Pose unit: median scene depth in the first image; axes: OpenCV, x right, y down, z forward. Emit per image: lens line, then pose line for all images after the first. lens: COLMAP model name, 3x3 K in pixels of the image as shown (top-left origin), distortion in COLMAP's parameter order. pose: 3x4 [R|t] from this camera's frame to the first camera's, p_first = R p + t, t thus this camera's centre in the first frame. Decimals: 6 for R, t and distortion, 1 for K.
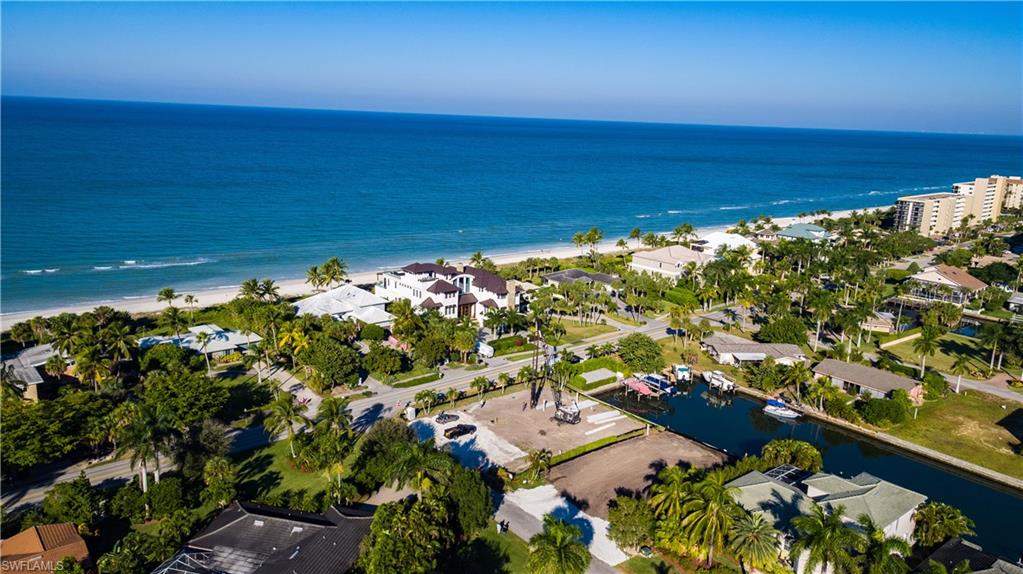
lens RADIAL K [[742.3, 0, 511.5], [0, 742.3, 287.0], [0, 0, 1]] dist [0.027663, 0.002447]
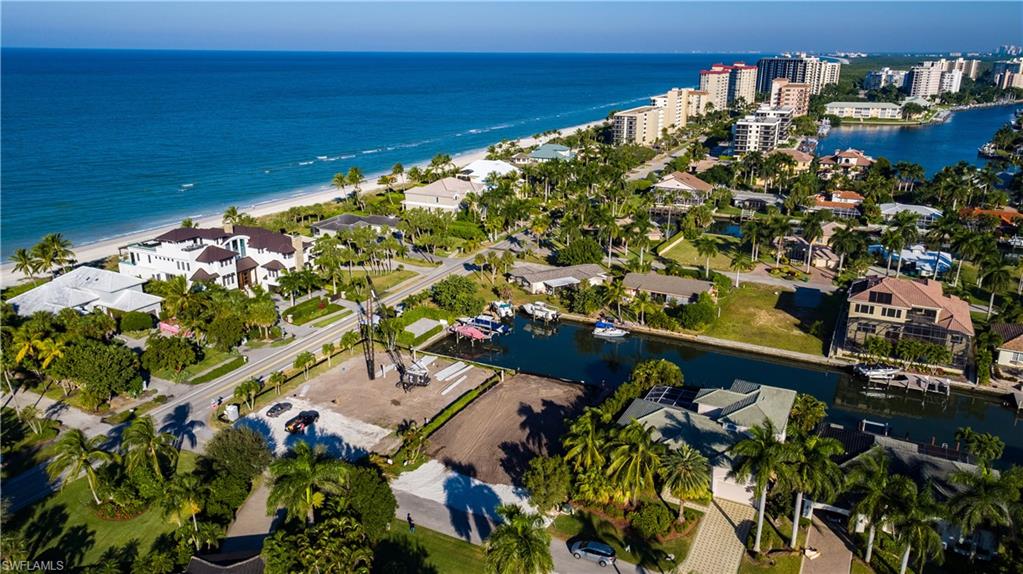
lens RADIAL K [[742.3, 0, 511.5], [0, 742.3, 287.0], [0, 0, 1]] dist [0.027663, 0.002447]
pose [[0.920217, -0.150768, 0.361207, -0.101820], [0.117758, 0.986722, 0.111856, -0.019570], [-0.373275, -0.060397, 0.925753, 0.096346]]
